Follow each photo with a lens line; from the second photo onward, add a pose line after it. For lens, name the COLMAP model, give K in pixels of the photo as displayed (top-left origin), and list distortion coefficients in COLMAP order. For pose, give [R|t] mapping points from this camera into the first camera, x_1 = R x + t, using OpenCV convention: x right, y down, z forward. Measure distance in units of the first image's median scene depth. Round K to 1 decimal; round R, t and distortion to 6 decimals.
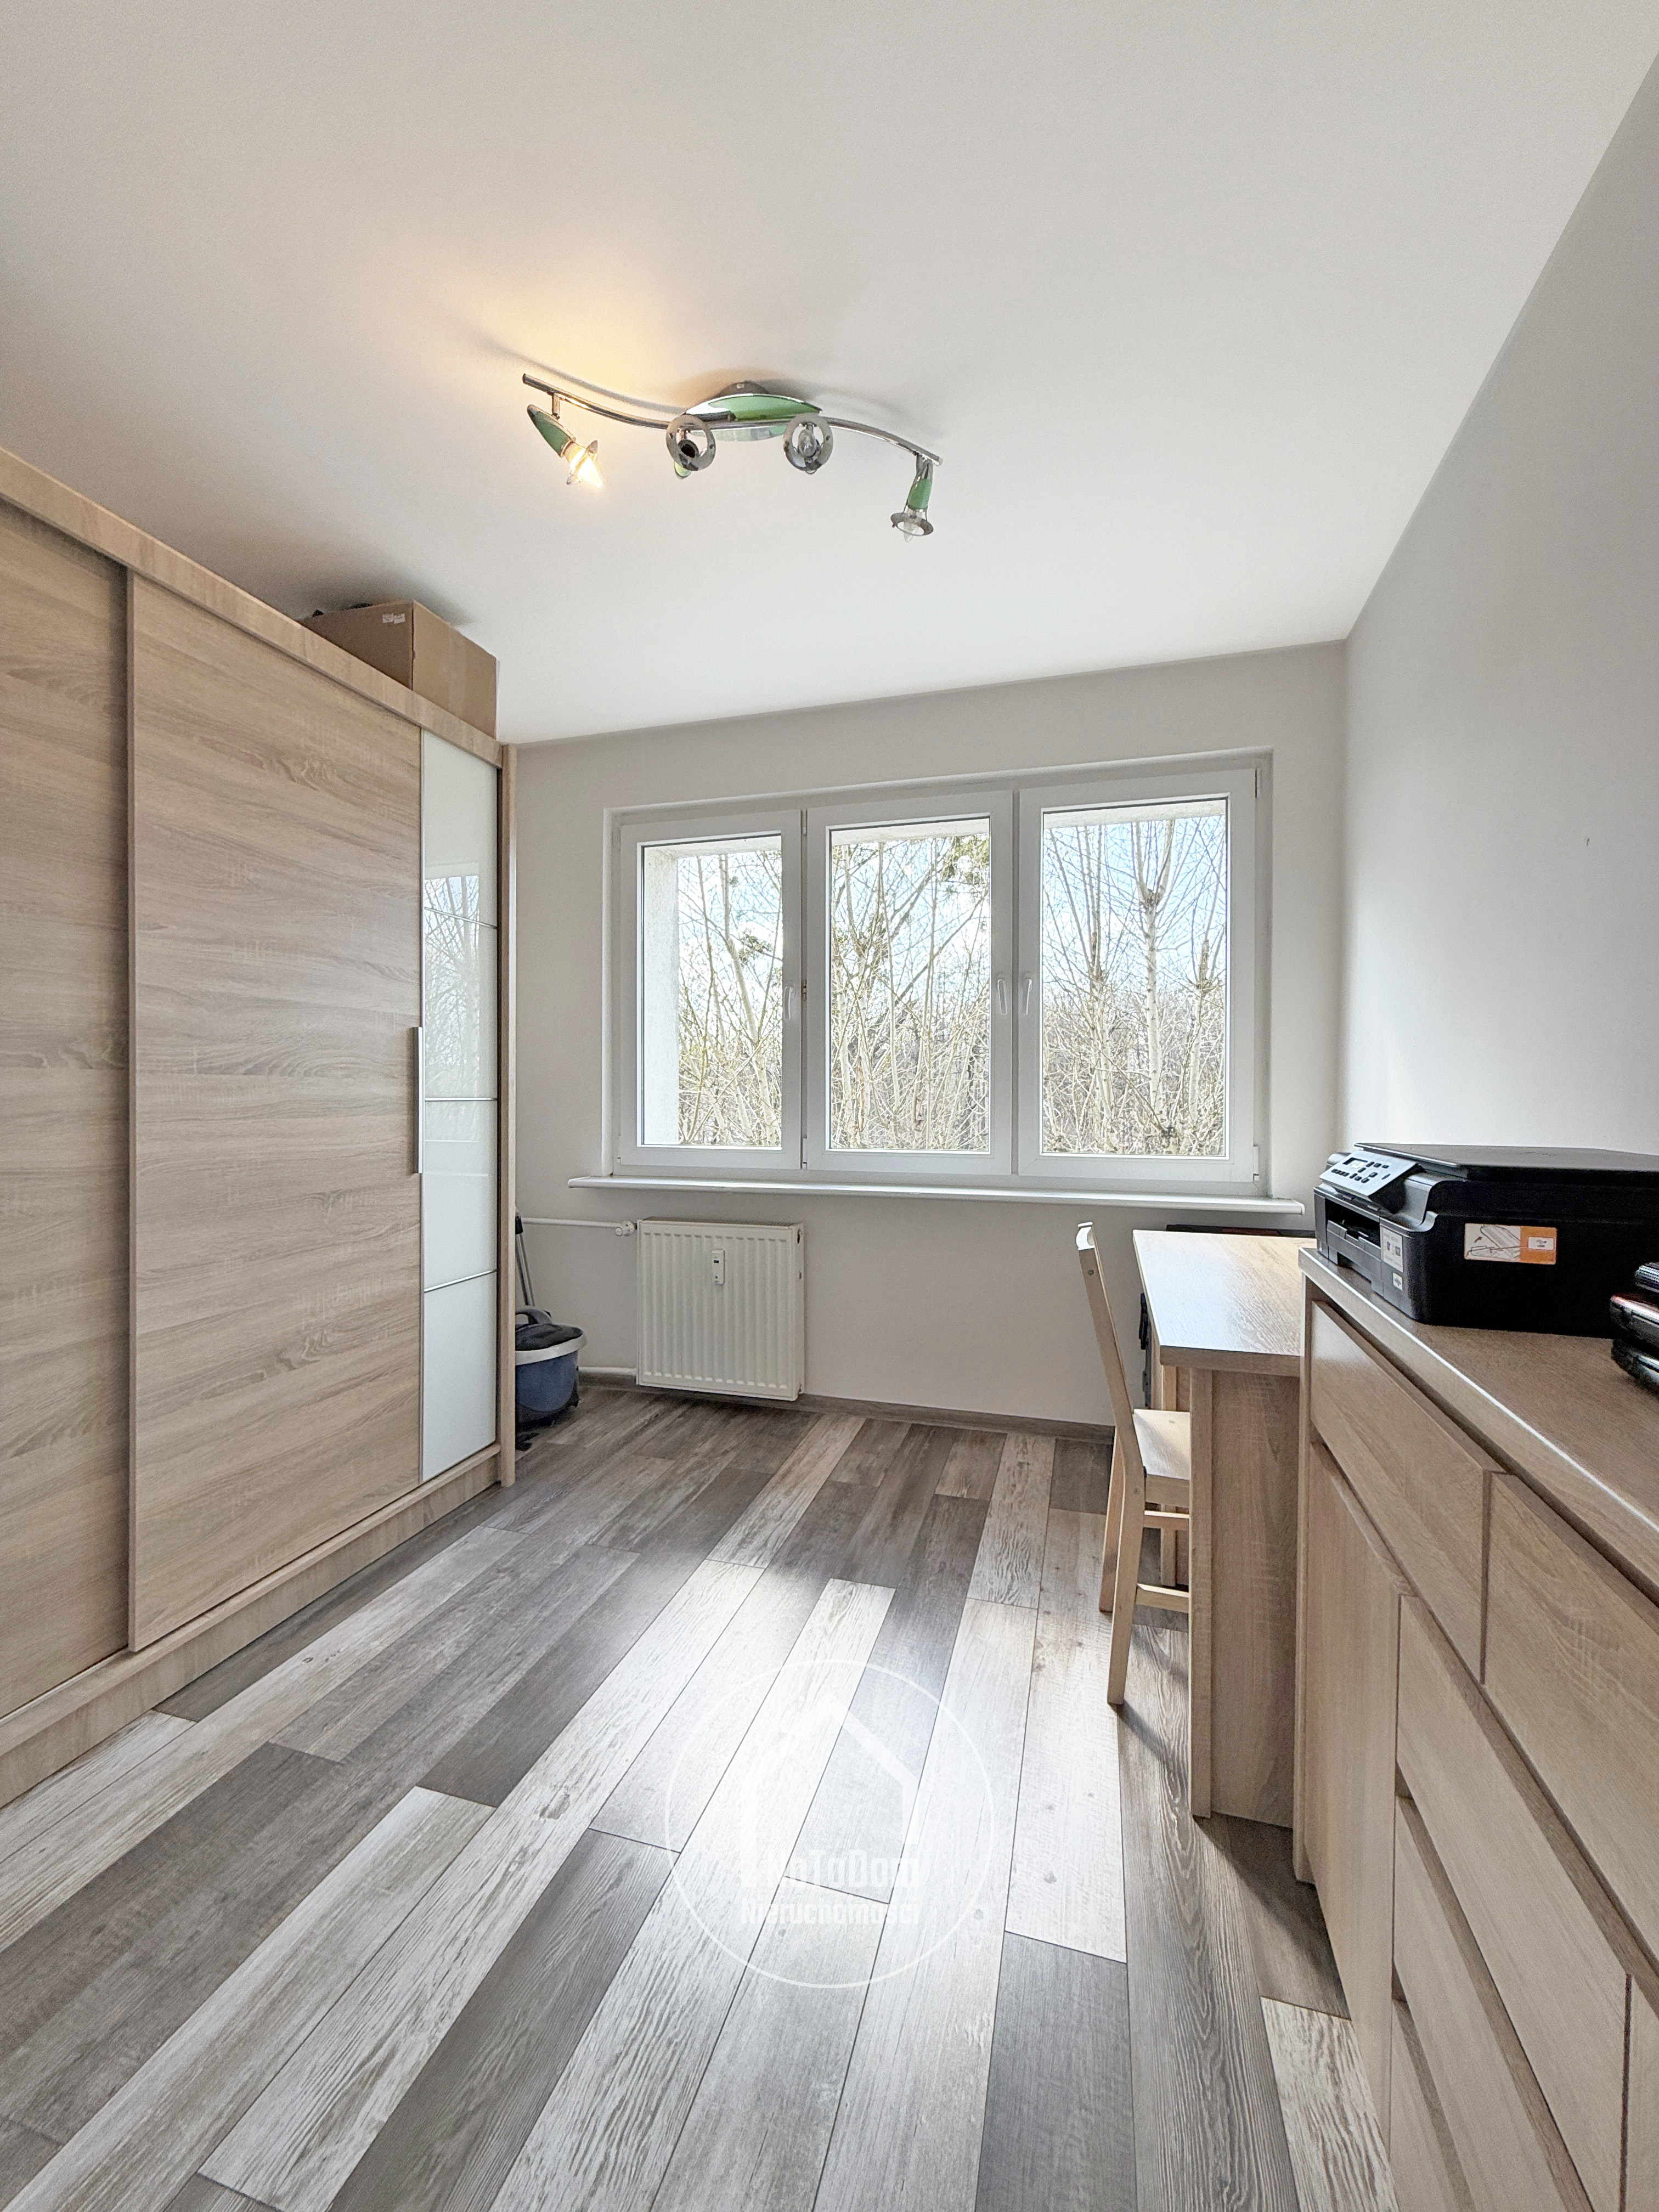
lens RADIAL K [[882.3, 0, 830.2], [0, 882.3, 1103.1], [0, 0, 1]] dist [-0.003521, 0.000764]
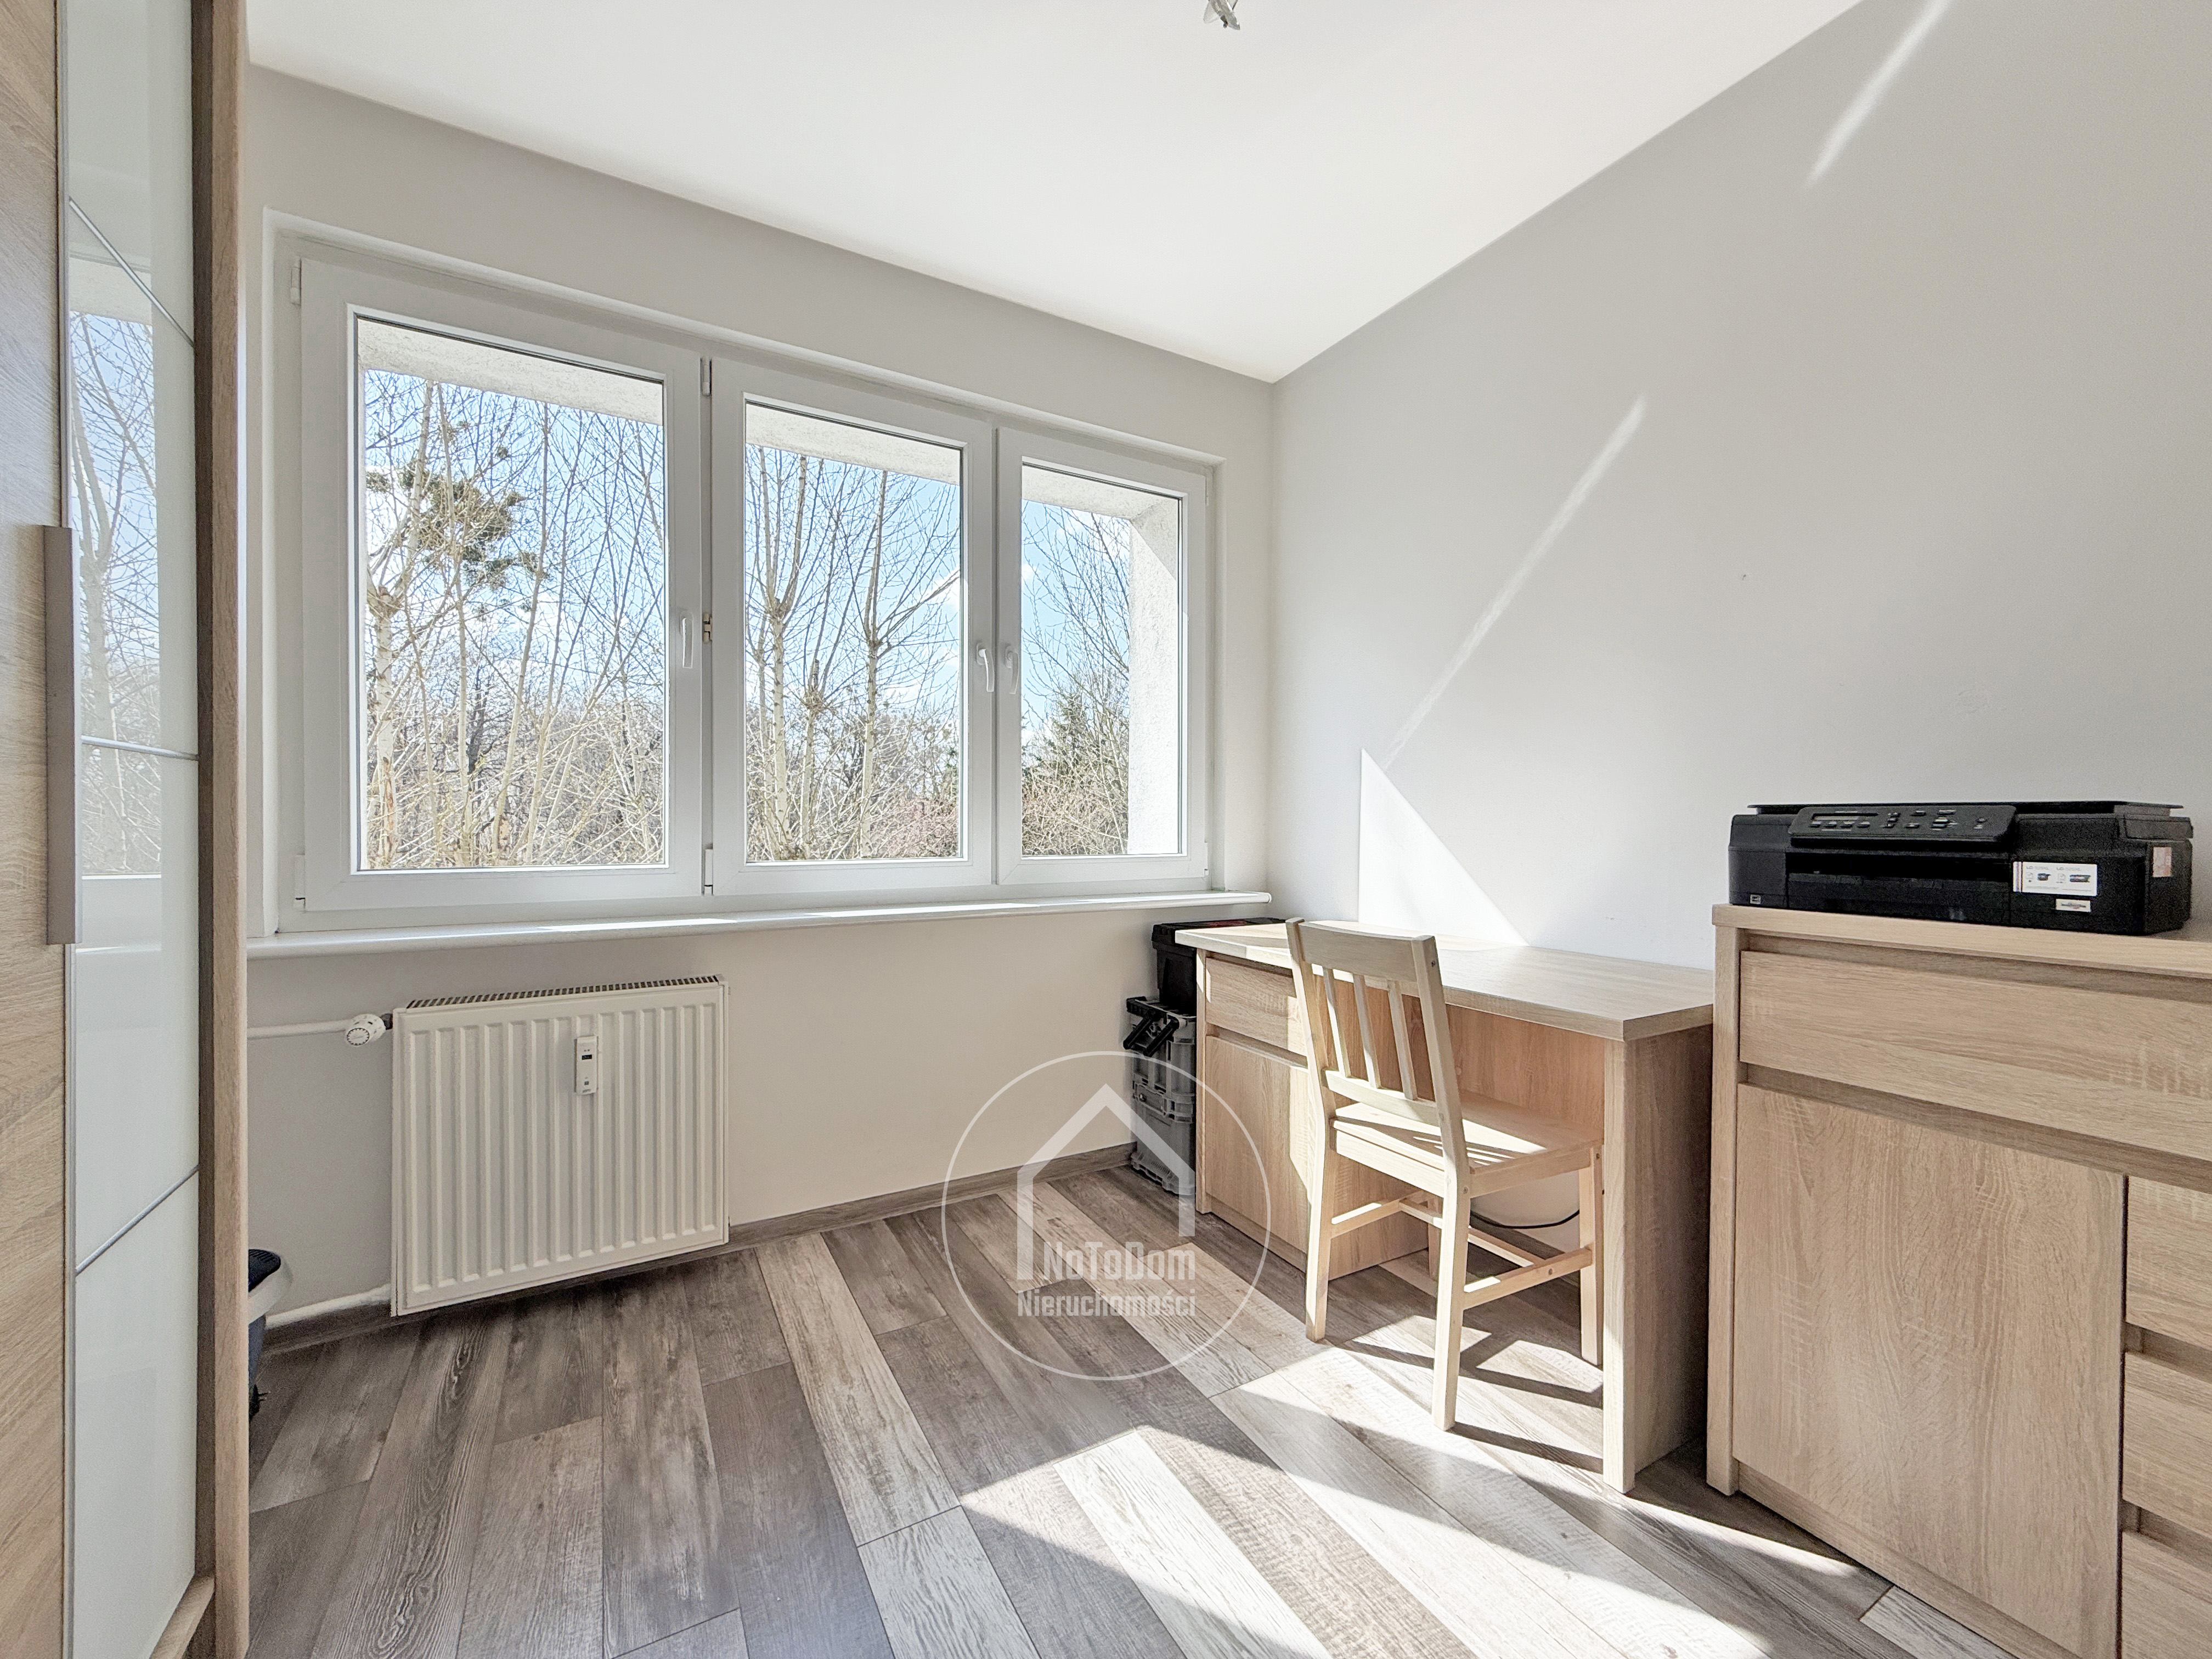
lens RADIAL K [[882.3, 0, 1100.9], [0, 882.3, 826.8], [0, 0, 1]] dist [-0.003521, 0.000764]
pose [[0.695262, -0.007417, 0.718718, -0.329630], [0.008651, 0.999961, 0.001950, 0.026224], [-0.718705, 0.004862, 0.695298, 0.345666]]
